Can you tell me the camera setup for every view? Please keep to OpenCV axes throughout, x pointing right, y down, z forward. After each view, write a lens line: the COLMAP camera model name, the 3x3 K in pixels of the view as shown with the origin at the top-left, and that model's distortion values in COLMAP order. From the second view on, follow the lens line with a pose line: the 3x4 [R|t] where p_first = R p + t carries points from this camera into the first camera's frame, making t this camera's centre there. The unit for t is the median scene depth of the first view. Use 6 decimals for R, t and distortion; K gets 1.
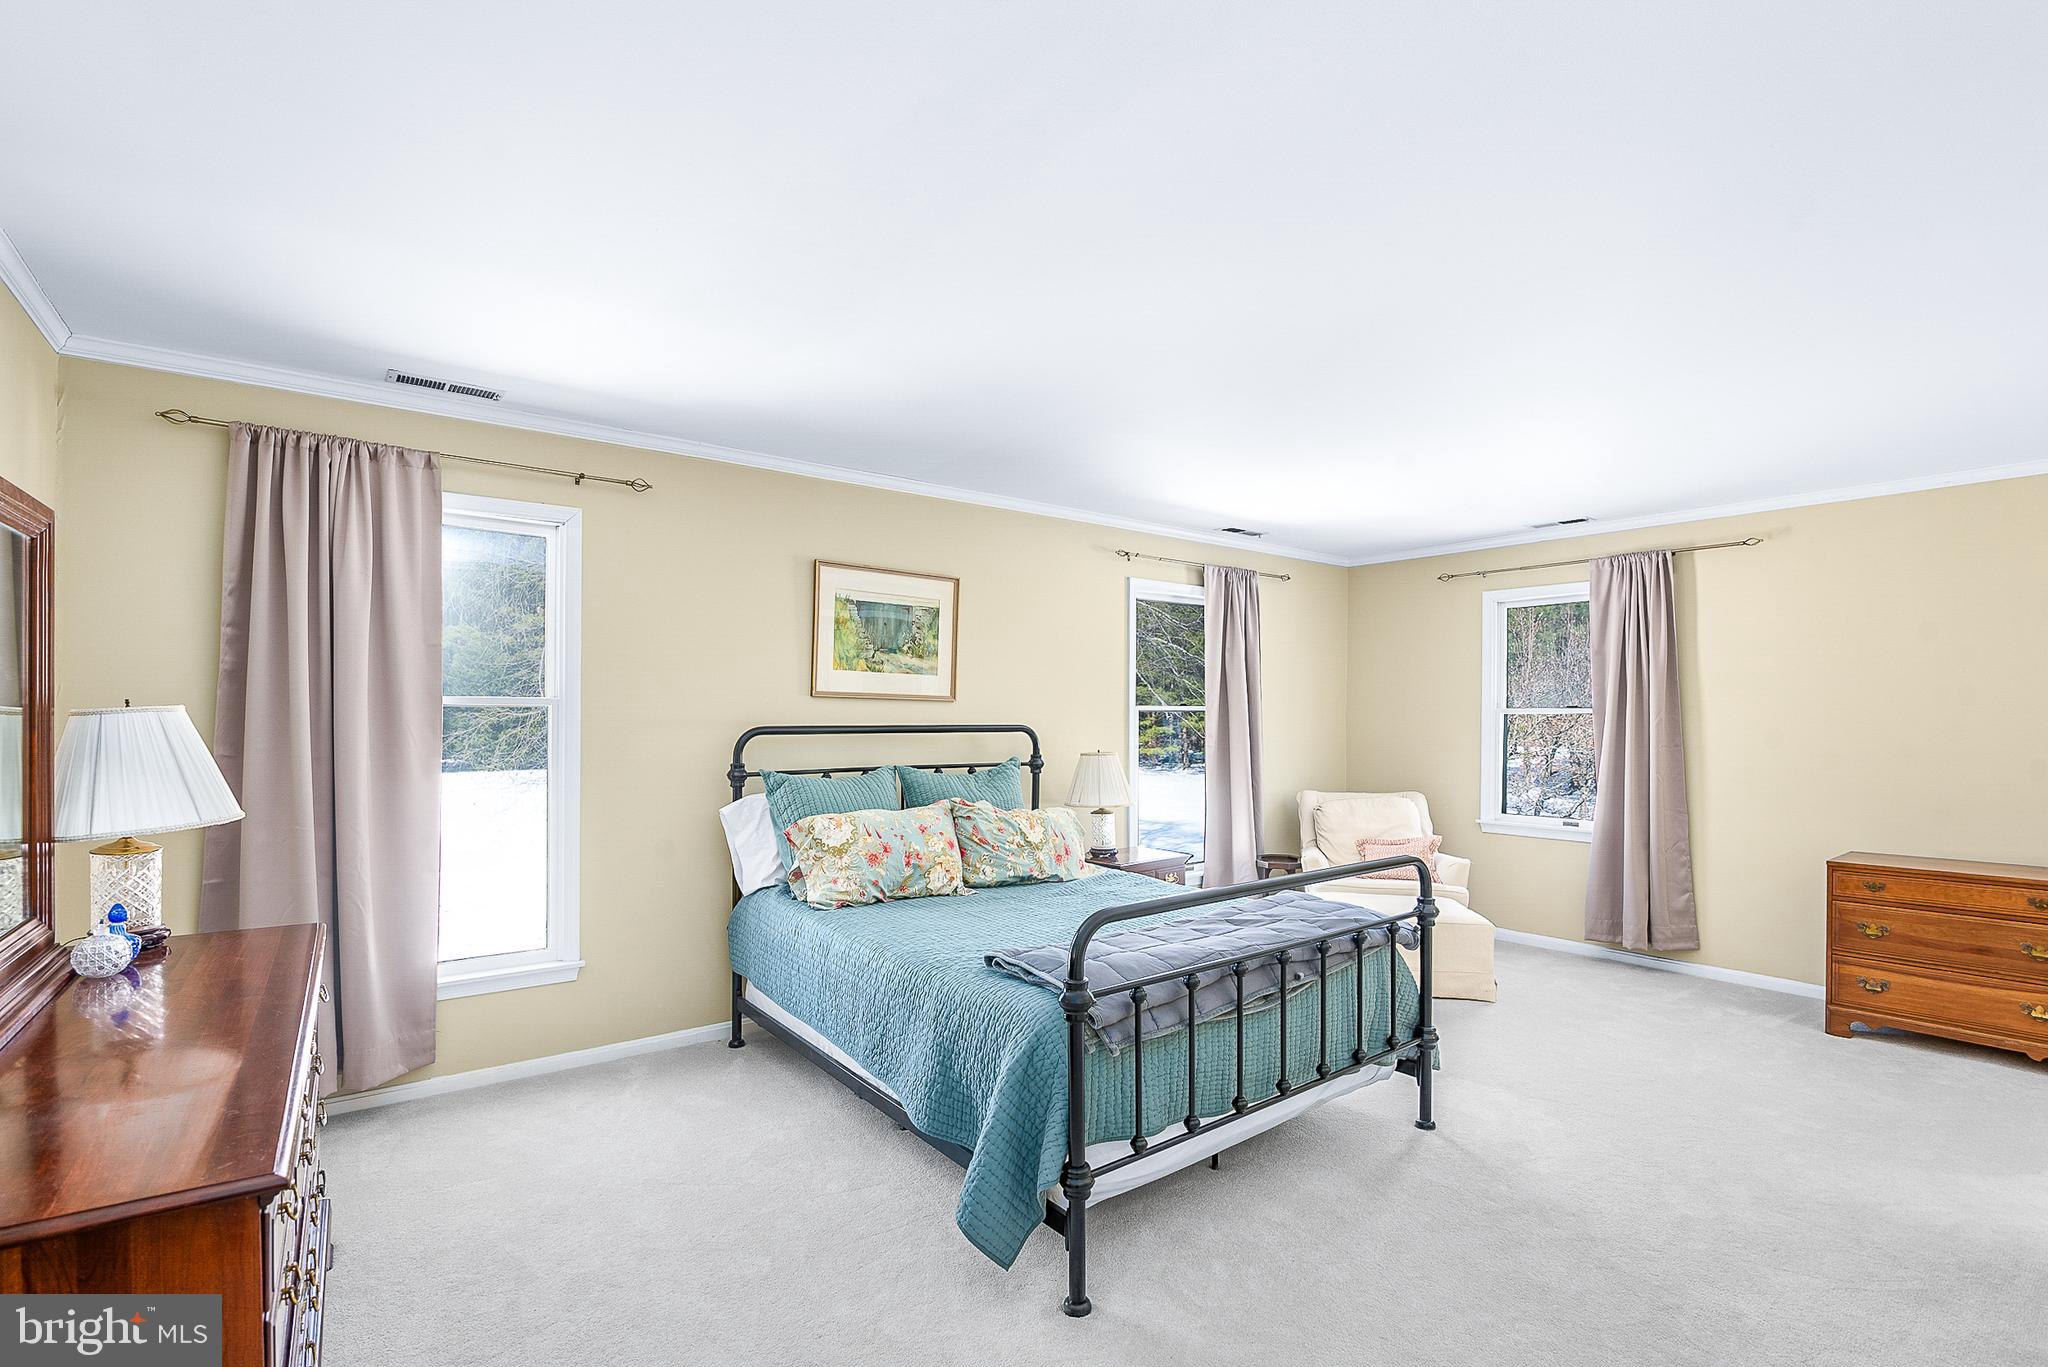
lens RADIAL K [[953.2, 0, 1057.9], [0, 953.2, 707.8], [0, 0, 1]] dist [-0.001078, -0.000414]
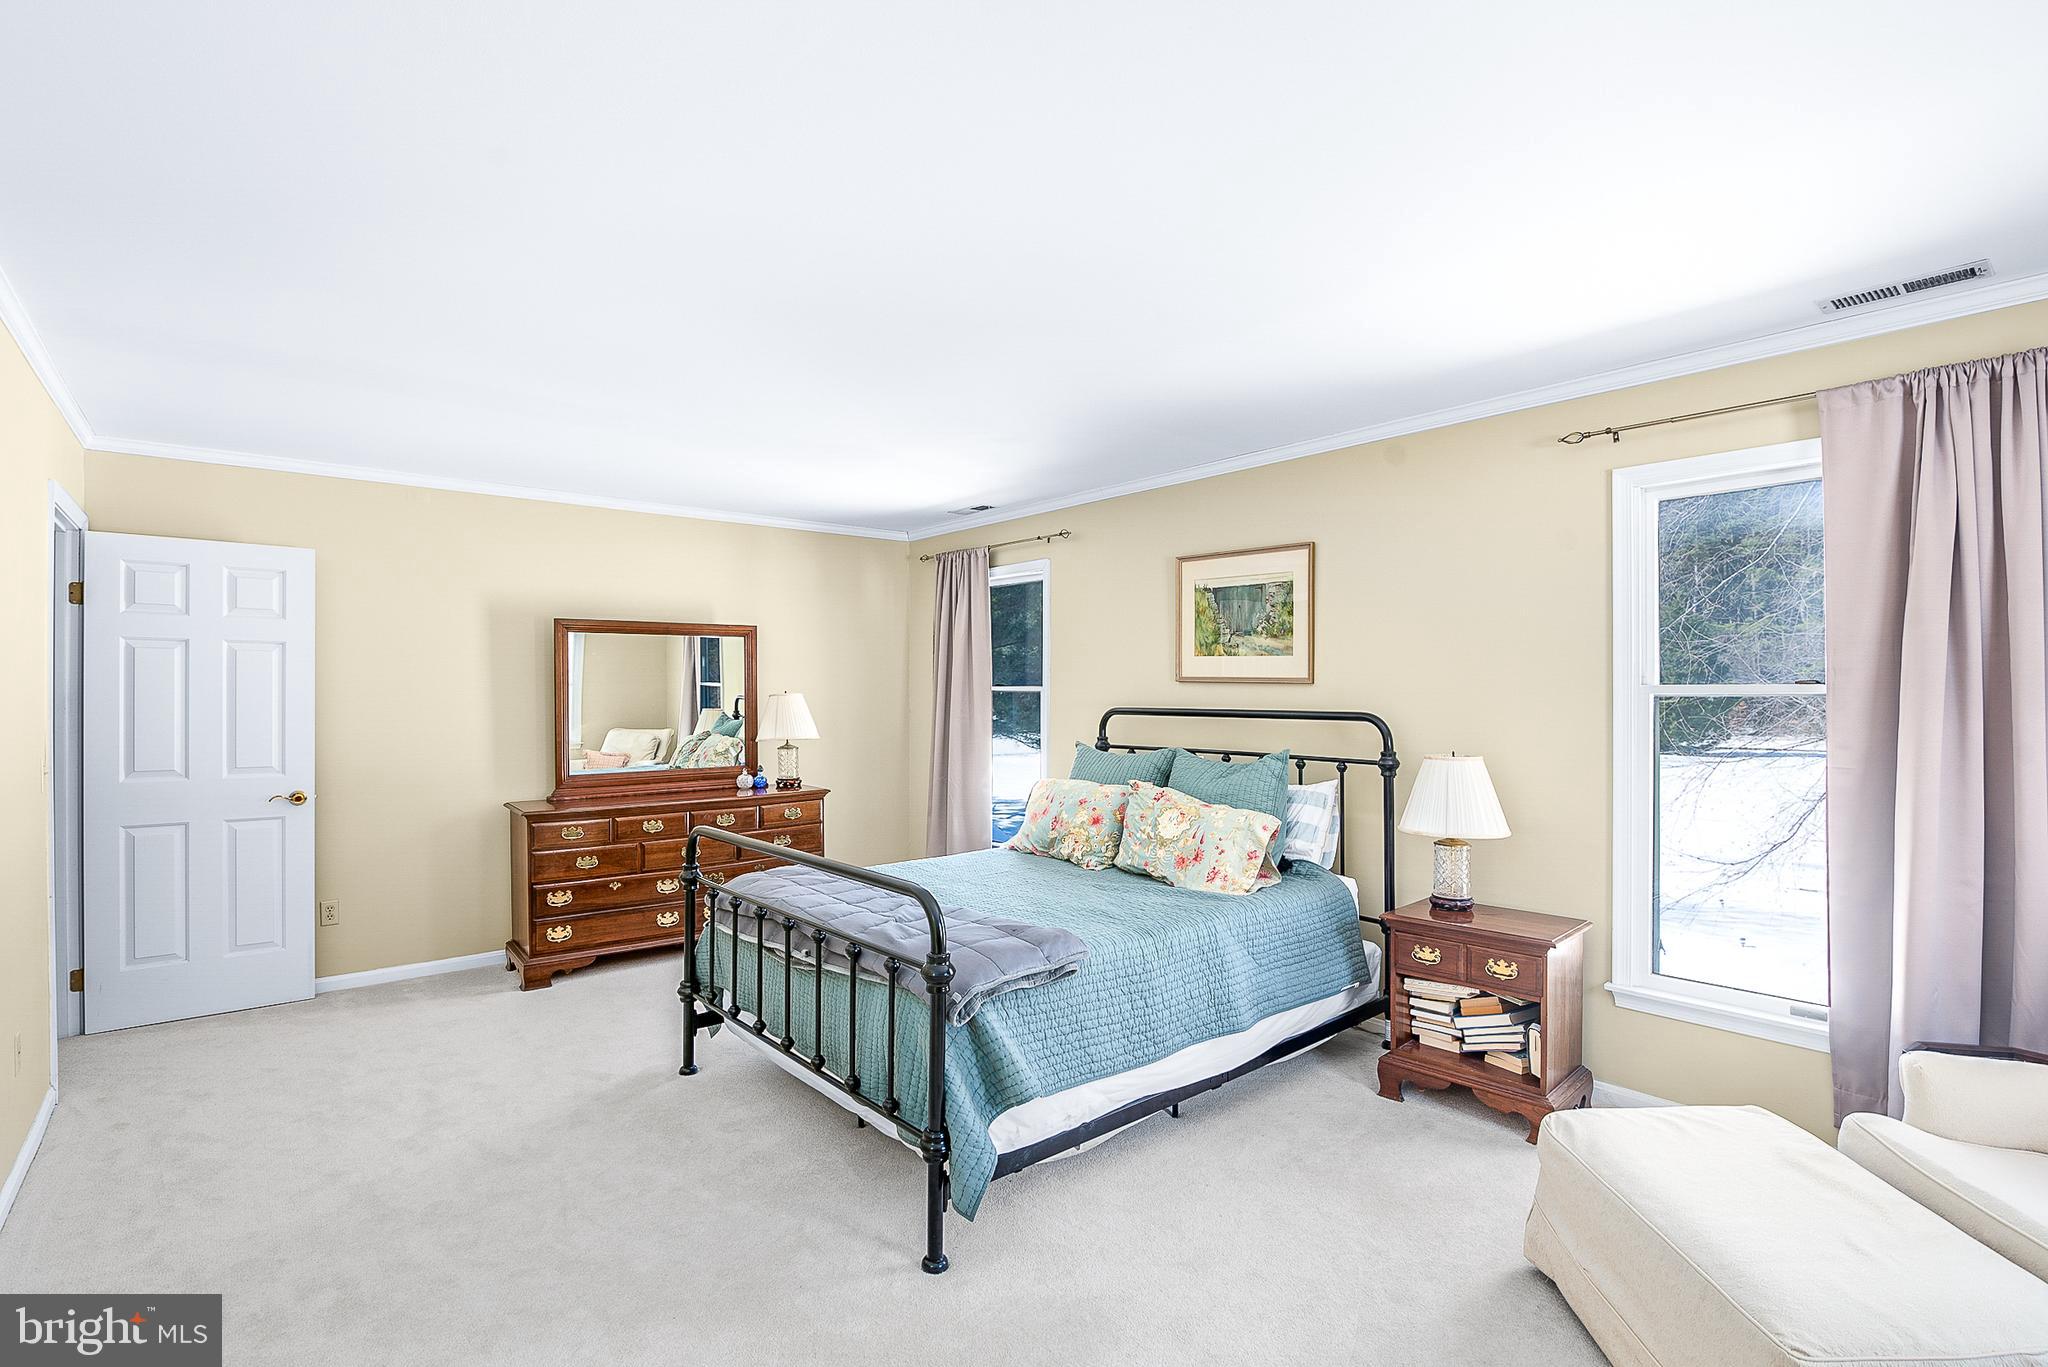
lens RADIAL K [[949.2, 0, 1024.0], [0, 949.2, 683.5], [0, 0, 1]] dist [0.000806, 0.000122]
pose [[0.040758, -0.013807, -0.999074, 0.783880], [-0.001548, 0.999902, -0.013881, 0.005534], [0.999168, 0.002113, 0.040733, 0.731613]]
